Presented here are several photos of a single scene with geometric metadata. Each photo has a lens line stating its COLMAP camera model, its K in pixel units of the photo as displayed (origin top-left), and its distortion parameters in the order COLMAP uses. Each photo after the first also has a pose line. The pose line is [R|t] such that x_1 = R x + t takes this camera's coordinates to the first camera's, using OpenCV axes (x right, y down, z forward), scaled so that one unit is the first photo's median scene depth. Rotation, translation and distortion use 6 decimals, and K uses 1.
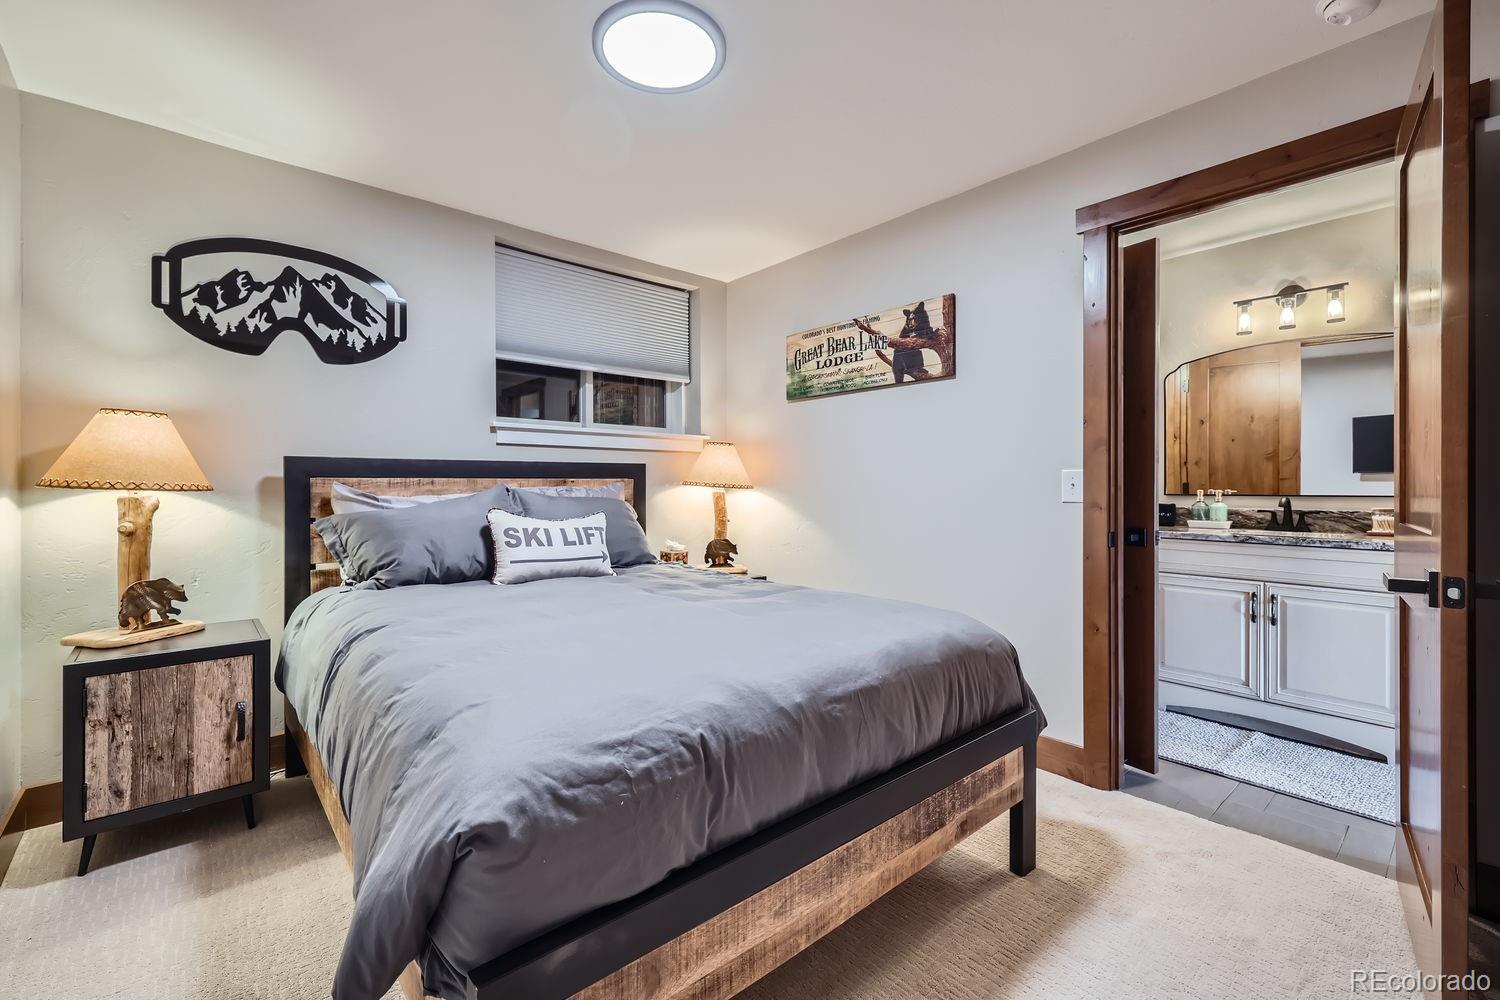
lens RADIAL K [[640.5, 0, 738.4], [0, 640.5, 483.5], [0, 0, 1]] dist [0.009554, -0.002410]
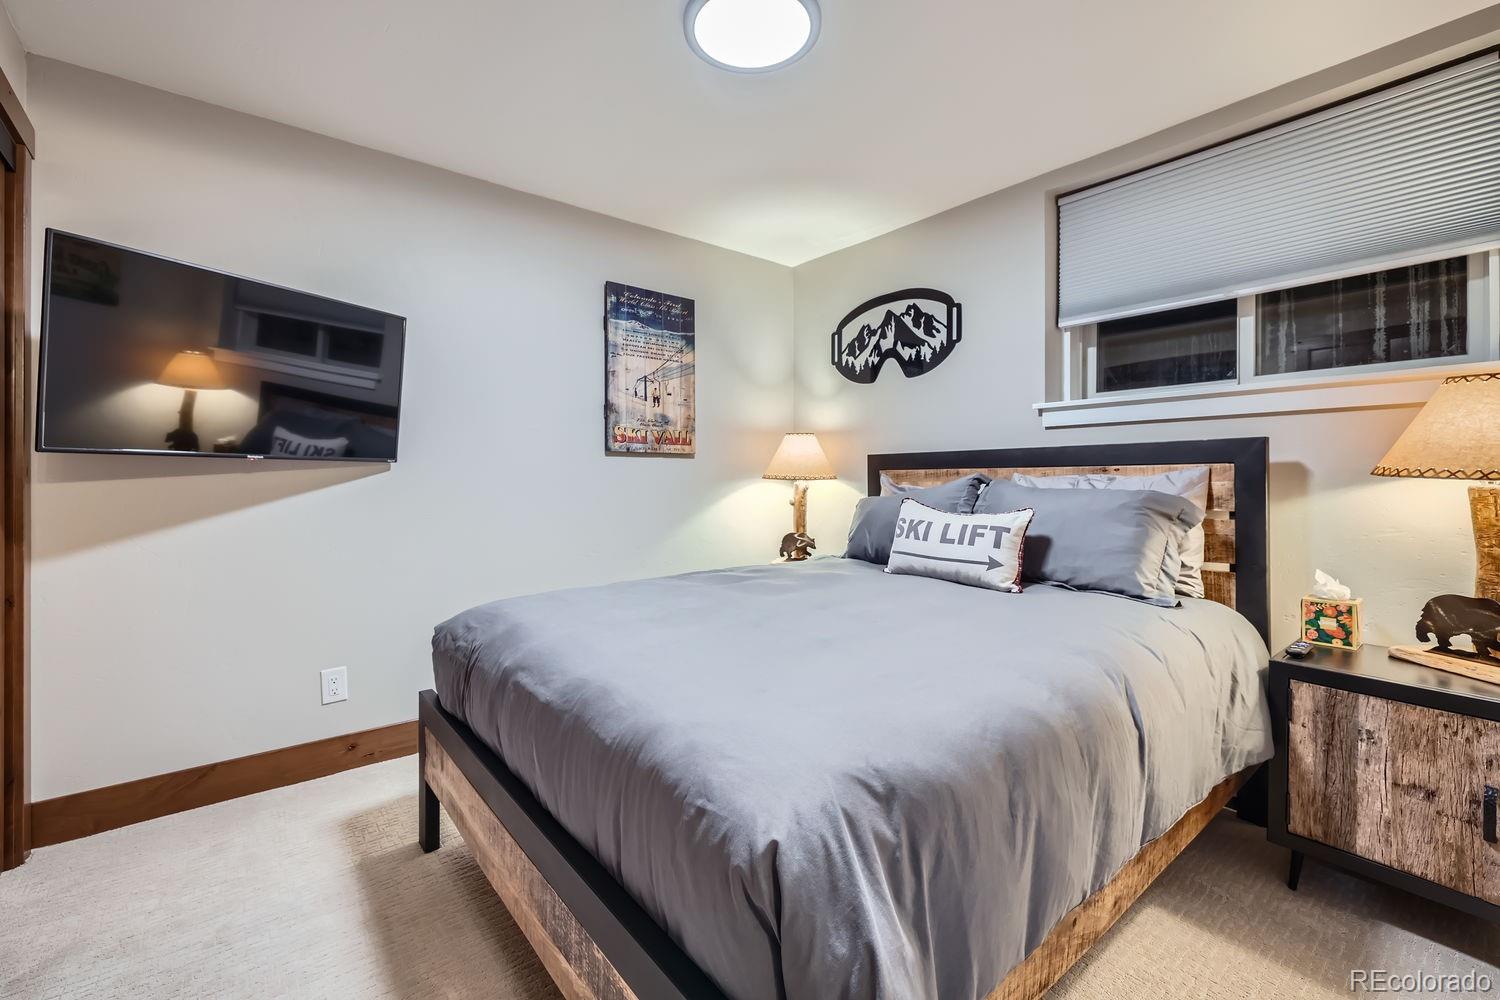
lens RADIAL K [[603.0, 0, 706.0], [0, 603.0, 476.5], [0, 0, 1]] dist [0.010579, -0.000059]
pose [[-0.033429, -0.002022, -0.999439, 0.542468], [0.004934, 0.999985, -0.002188, 0.004521], [0.999429, -0.005005, -0.033418, 0.654386]]
